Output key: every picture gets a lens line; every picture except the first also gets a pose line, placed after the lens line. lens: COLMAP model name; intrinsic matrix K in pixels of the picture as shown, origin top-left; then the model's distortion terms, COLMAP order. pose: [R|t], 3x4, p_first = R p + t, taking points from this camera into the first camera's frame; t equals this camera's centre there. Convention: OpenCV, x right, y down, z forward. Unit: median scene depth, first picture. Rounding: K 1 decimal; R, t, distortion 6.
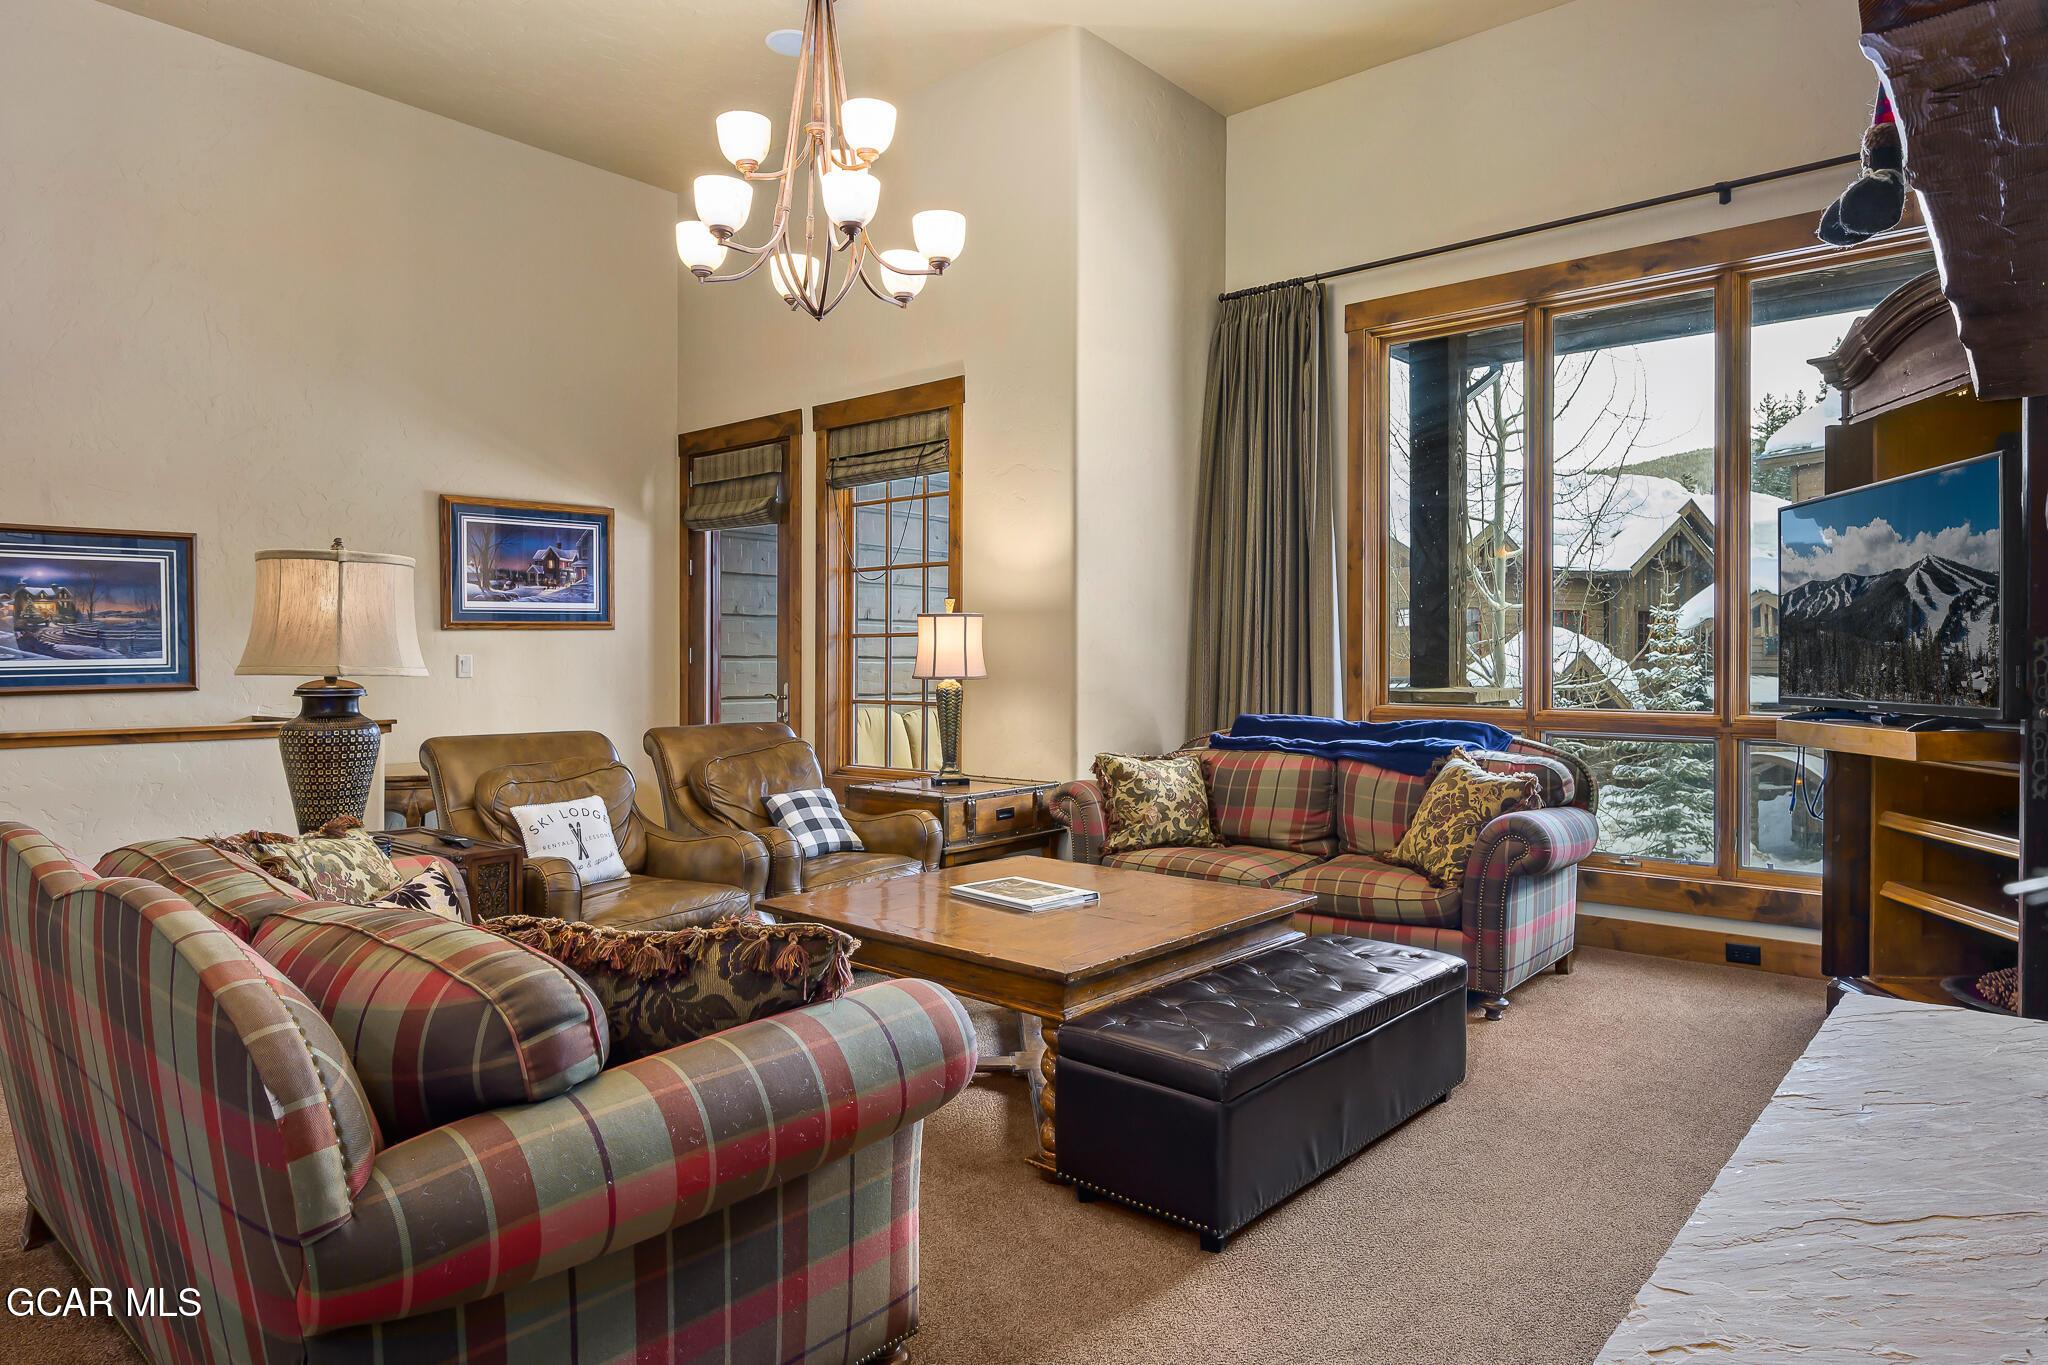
lens RADIAL K [[1241.3, 0, 1053.9], [0, 1241.3, 659.3], [0, 0, 1]] dist [0.000715, -0.000410]
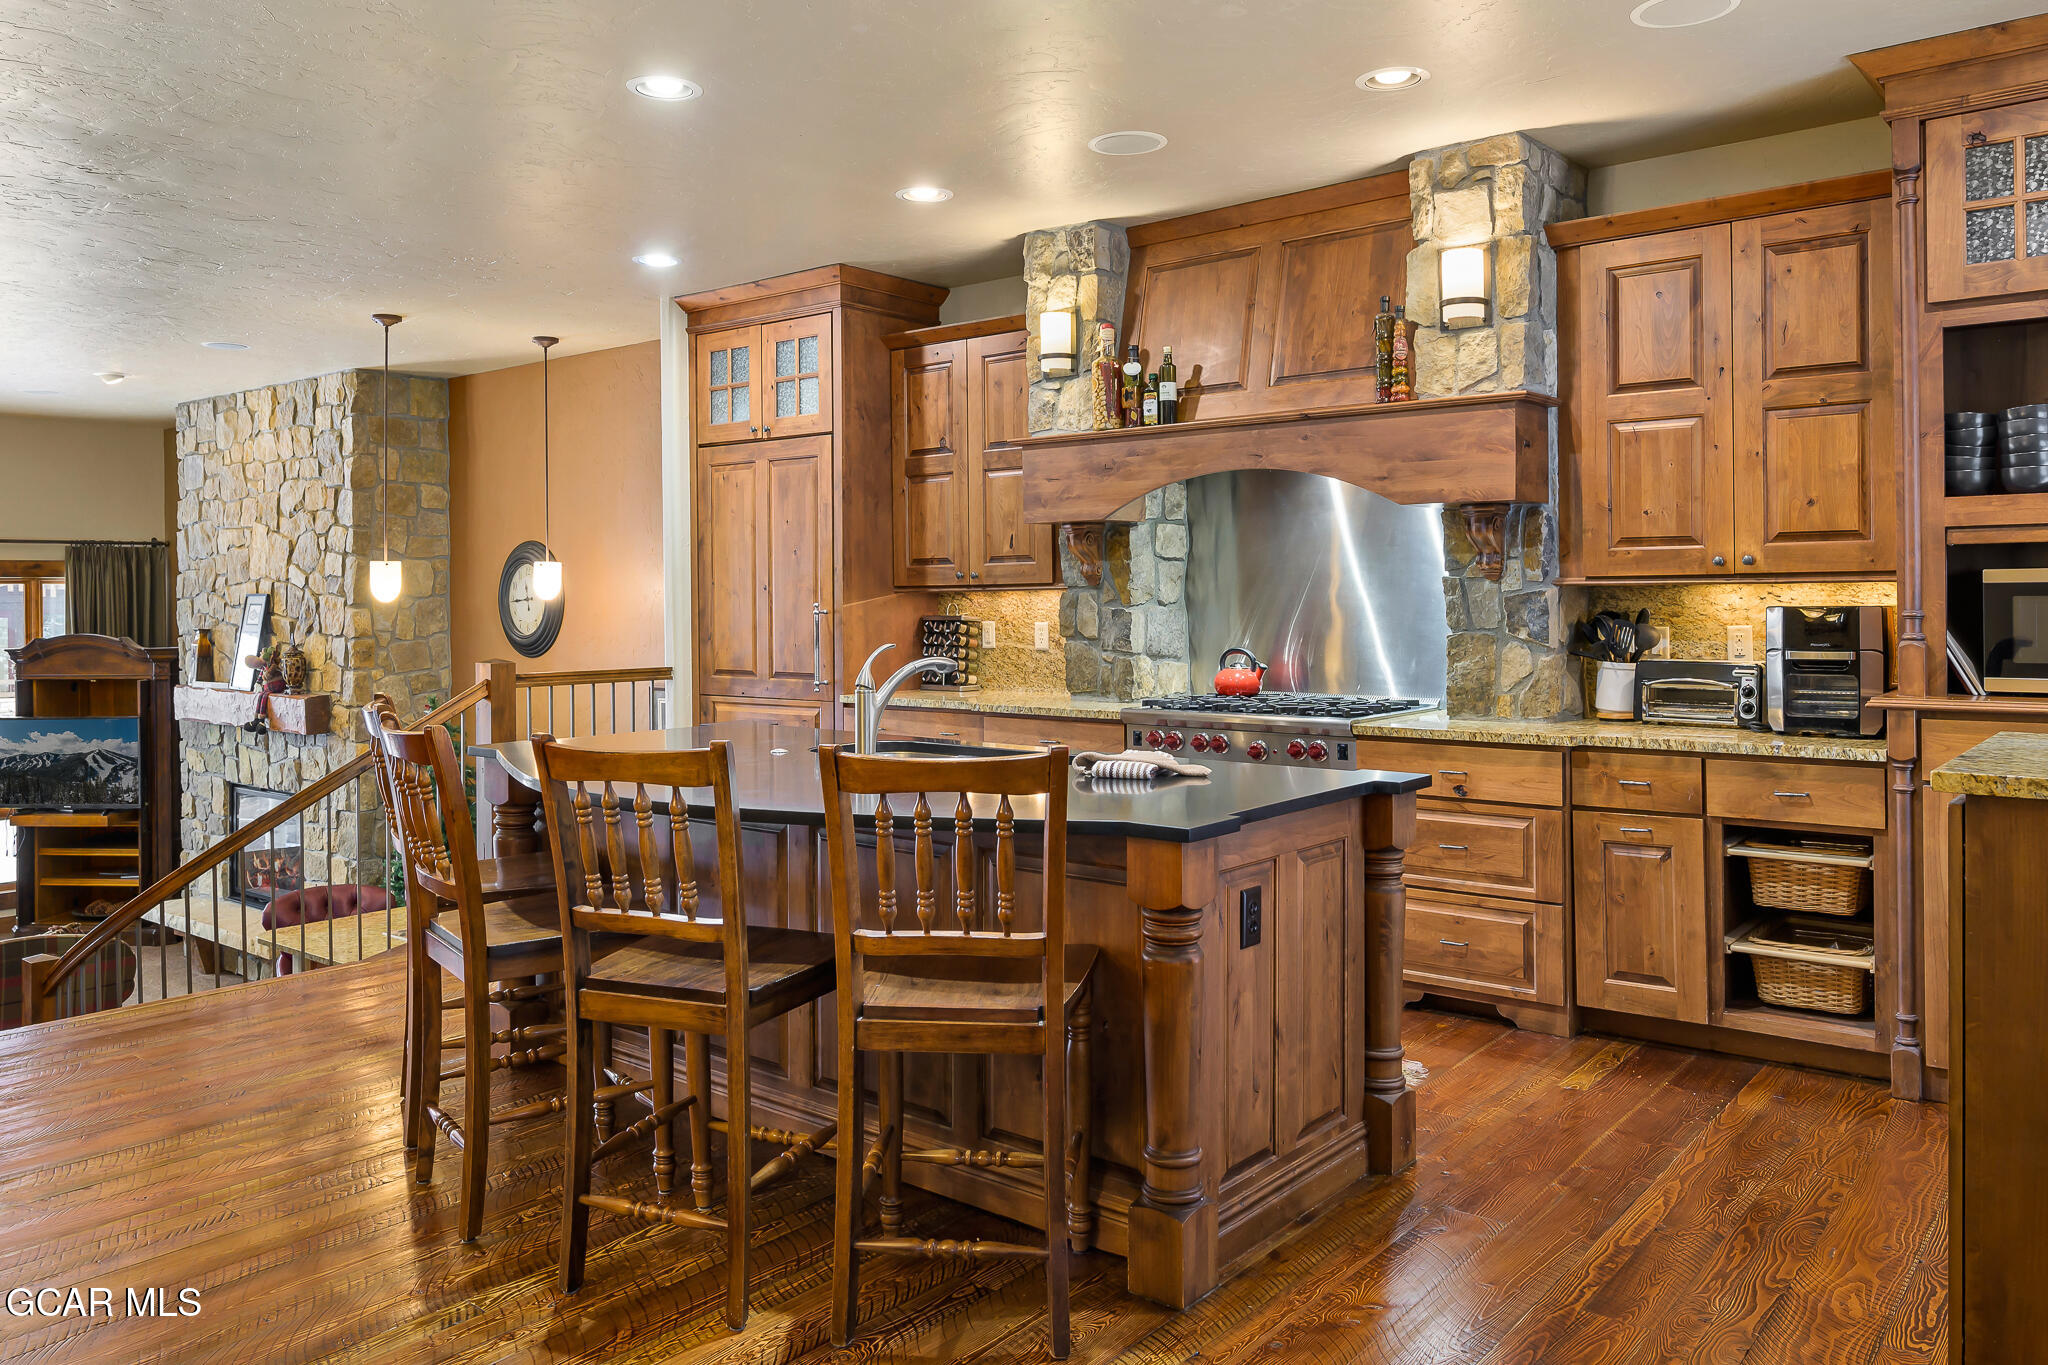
lens RADIAL K [[1477.6, 0, 1087.2], [0, 1477.6, 584.8], [0, 0, 1]] dist [-0.025705, 0.015392]
pose [[-0.042184, 0.004196, 0.999101, -1.687302], [0.010579, 0.999937, -0.003753, -0.267752], [-0.999054, 0.010411, -0.042226, -0.661558]]
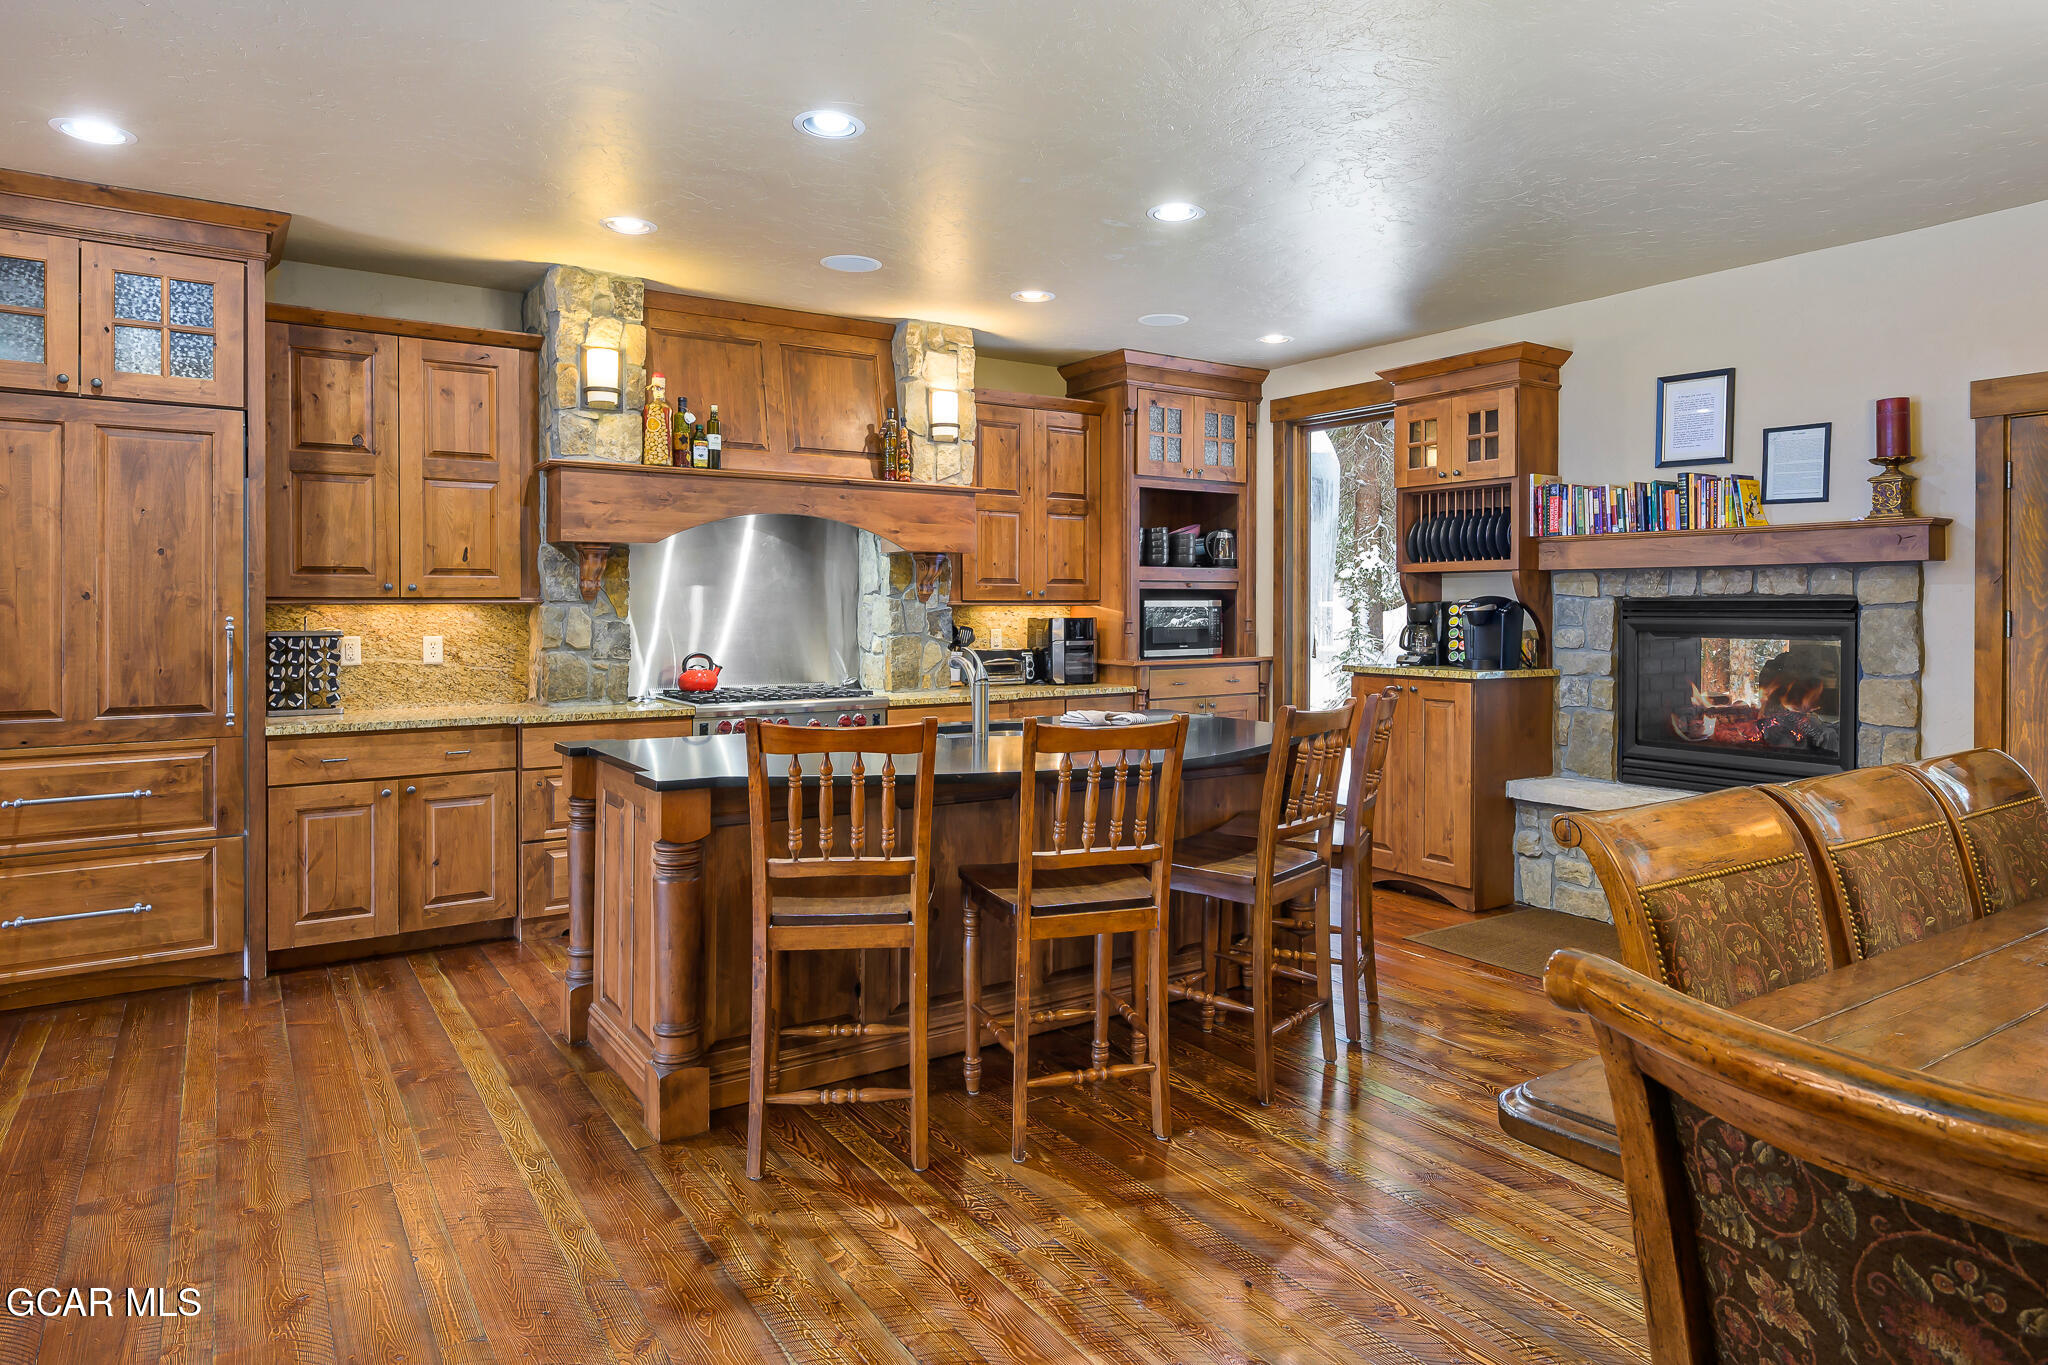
lens RADIAL K [[1164.4, 0, 1019.7], [0, 1164.4, 607.5], [0, 0, 1]] dist [-0.004330, 0.002128]
pose [[-0.962878, -0.001938, 0.269930, -1.165523], [-0.001710, 0.999998, 0.001079, -0.267115], [-0.269932, 0.000577, -0.962879, 0.137618]]
